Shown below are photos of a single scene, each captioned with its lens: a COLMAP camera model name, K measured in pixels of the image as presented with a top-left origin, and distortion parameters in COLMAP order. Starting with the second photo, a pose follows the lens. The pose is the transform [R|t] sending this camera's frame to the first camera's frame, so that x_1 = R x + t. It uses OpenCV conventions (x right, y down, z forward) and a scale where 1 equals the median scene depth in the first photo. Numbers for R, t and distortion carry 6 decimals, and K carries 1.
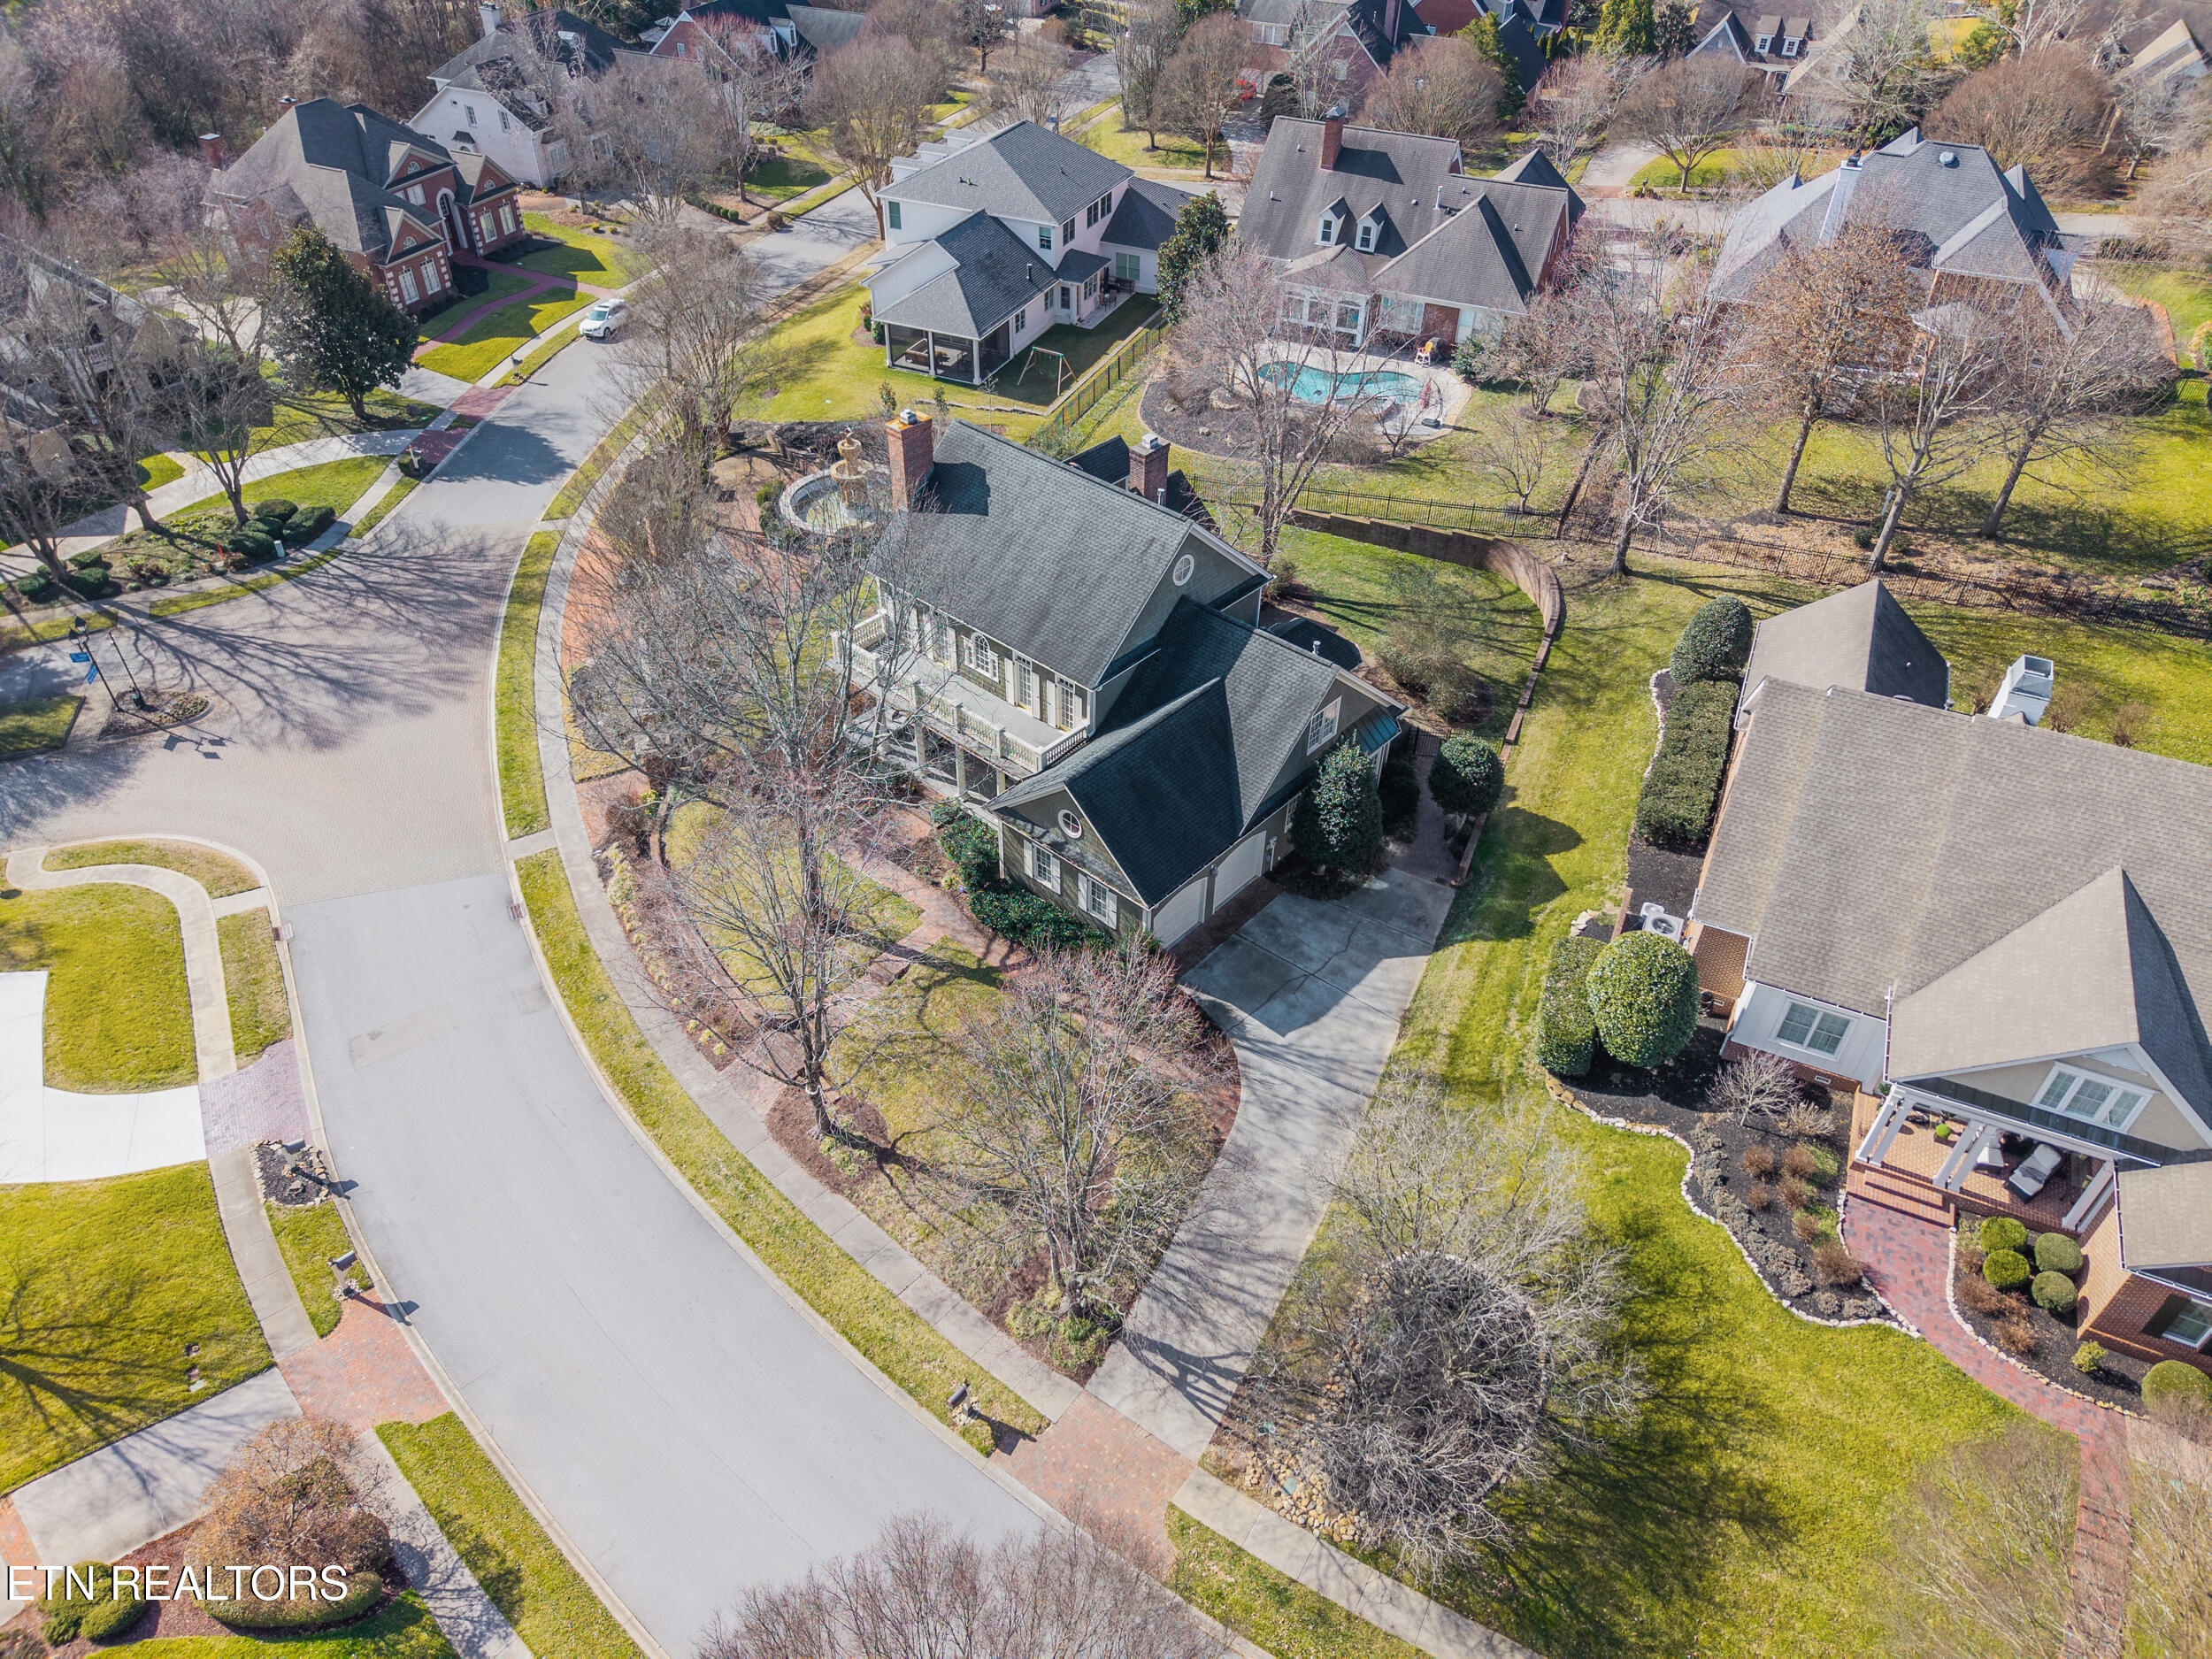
lens RADIAL K [[1470.9, 0, 1105.9], [0, 1470.9, 793.1], [0, 0, 1]] dist [0.006412, 0.001606]
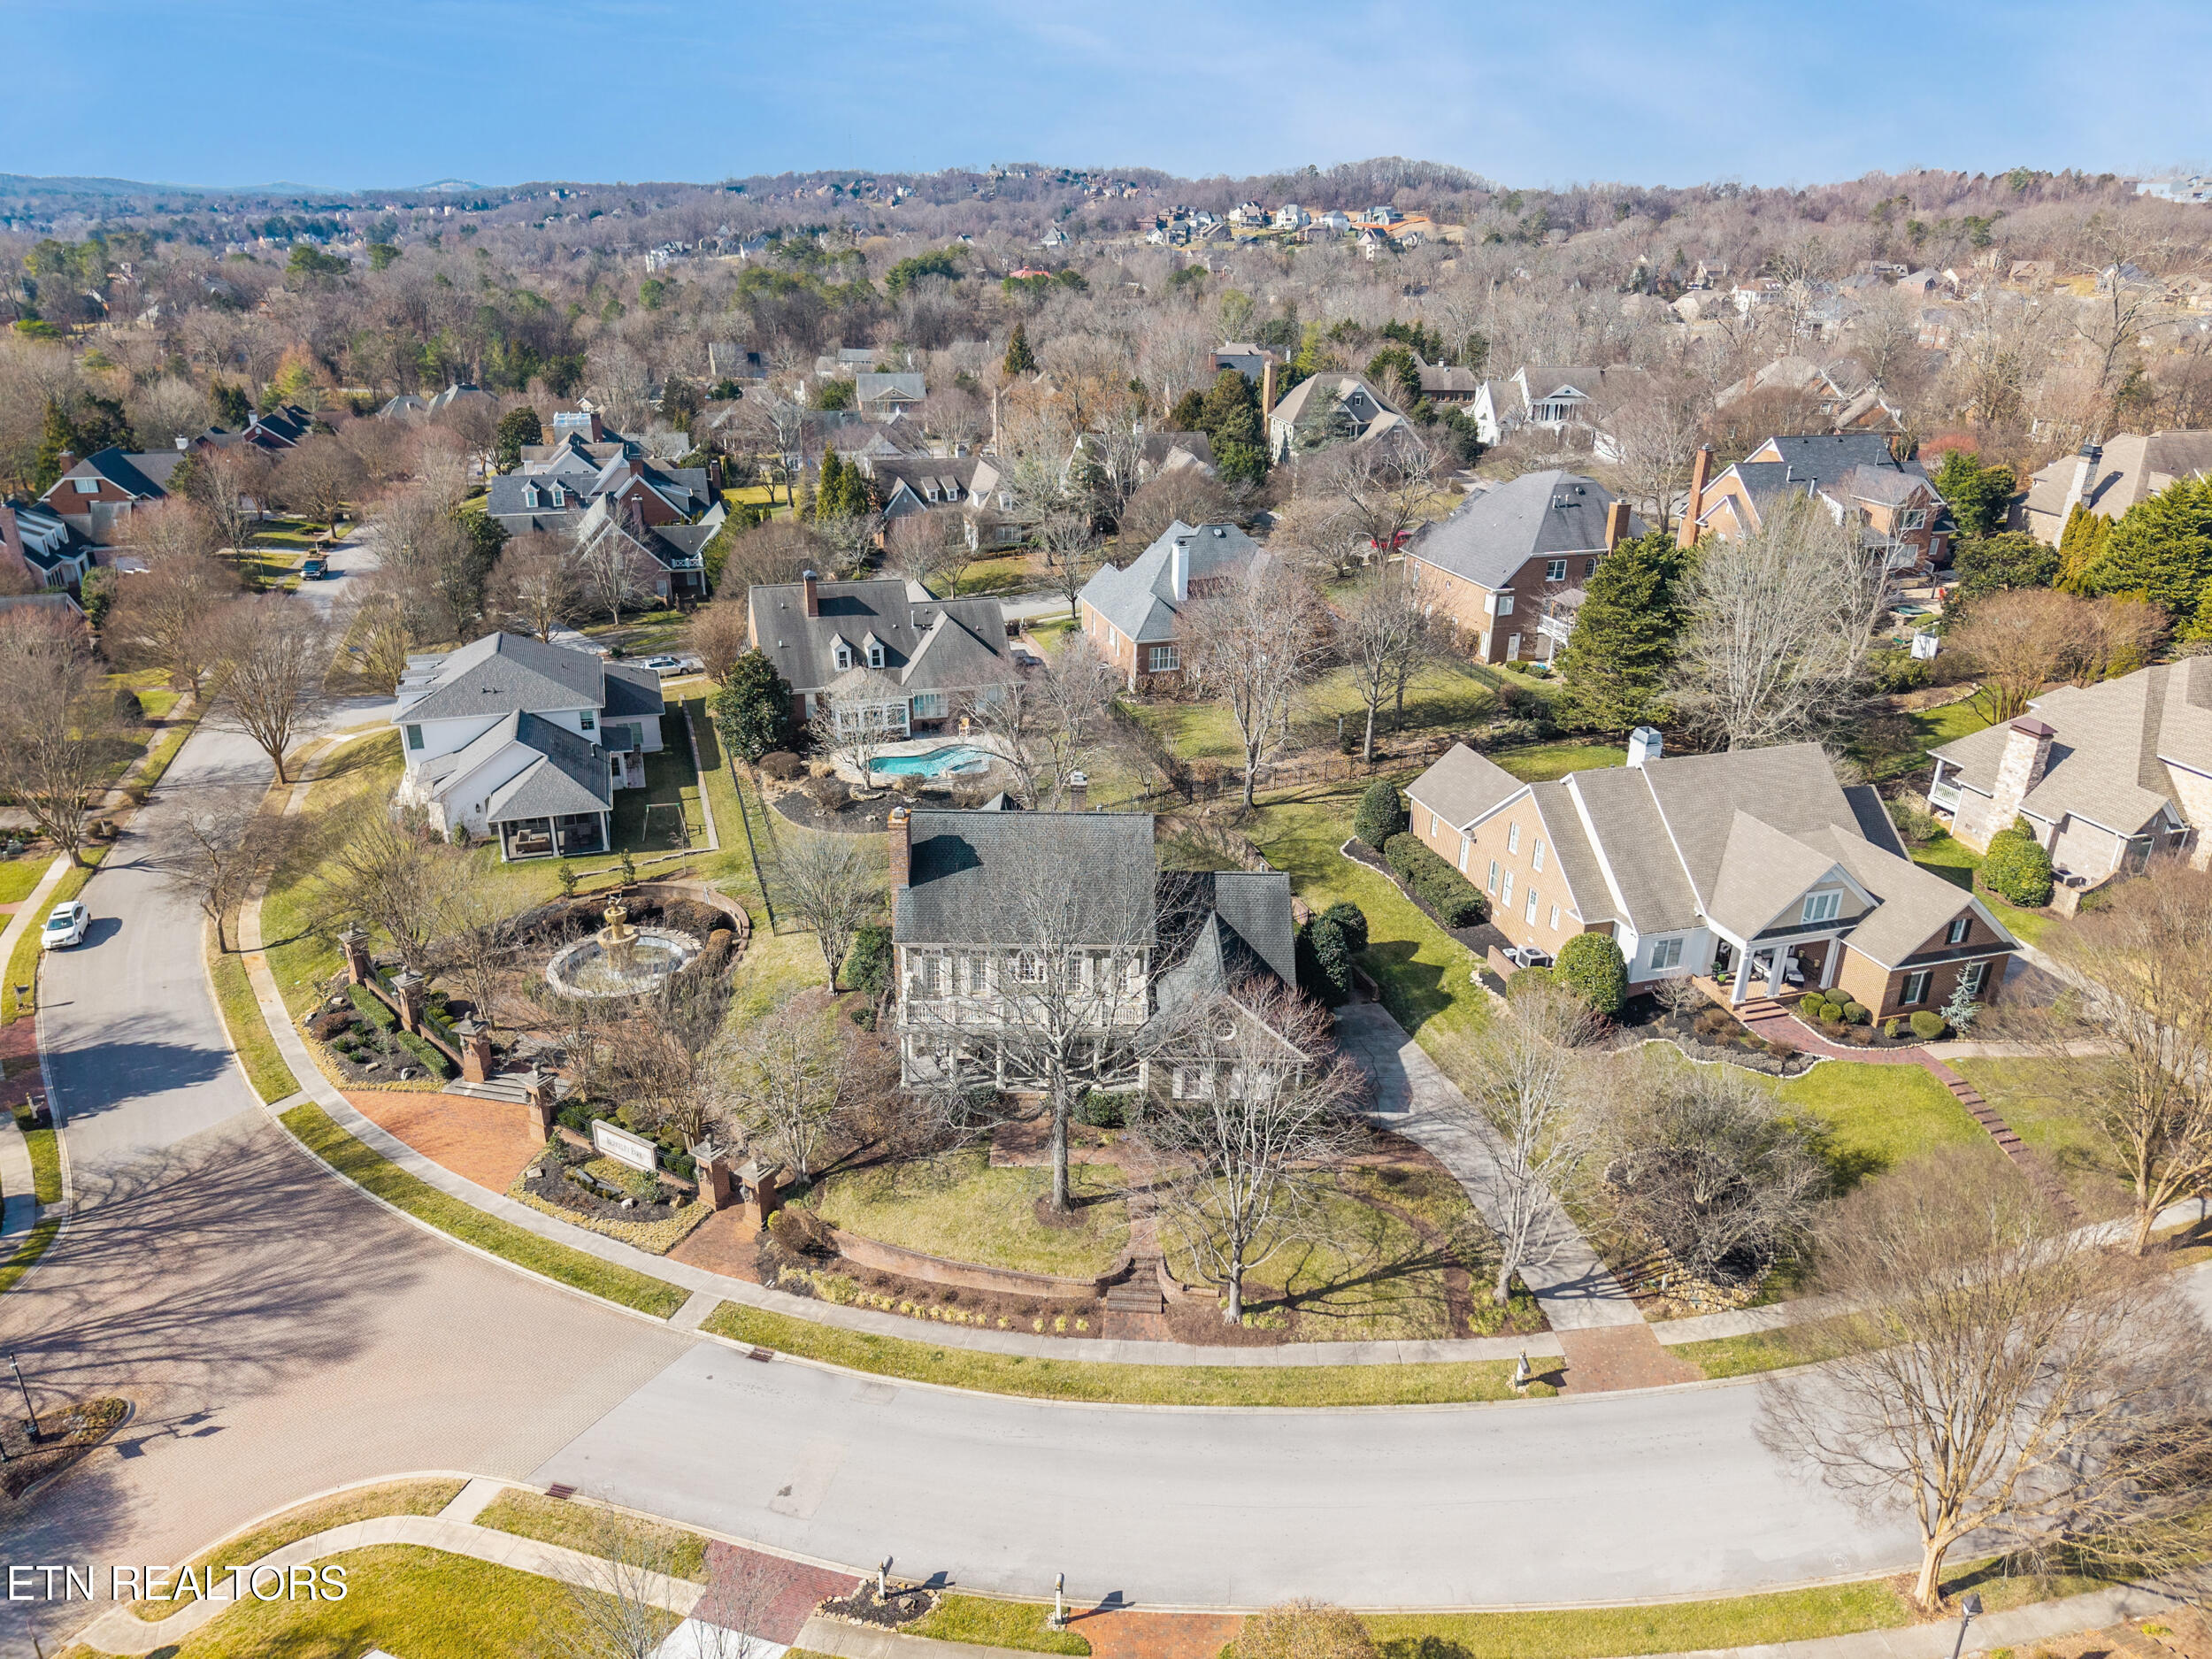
lens RADIAL K [[1477.8, 0, 1099.0], [0, 1477.8, 820.9], [0, 0, 1]] dist [0.060749, -0.073020]
pose [[0.746971, -0.257479, 0.612976, -0.905548], [0.416551, 0.899822, -0.129640, -0.023517], [-0.518190, 0.352173, 0.779393, -0.043252]]
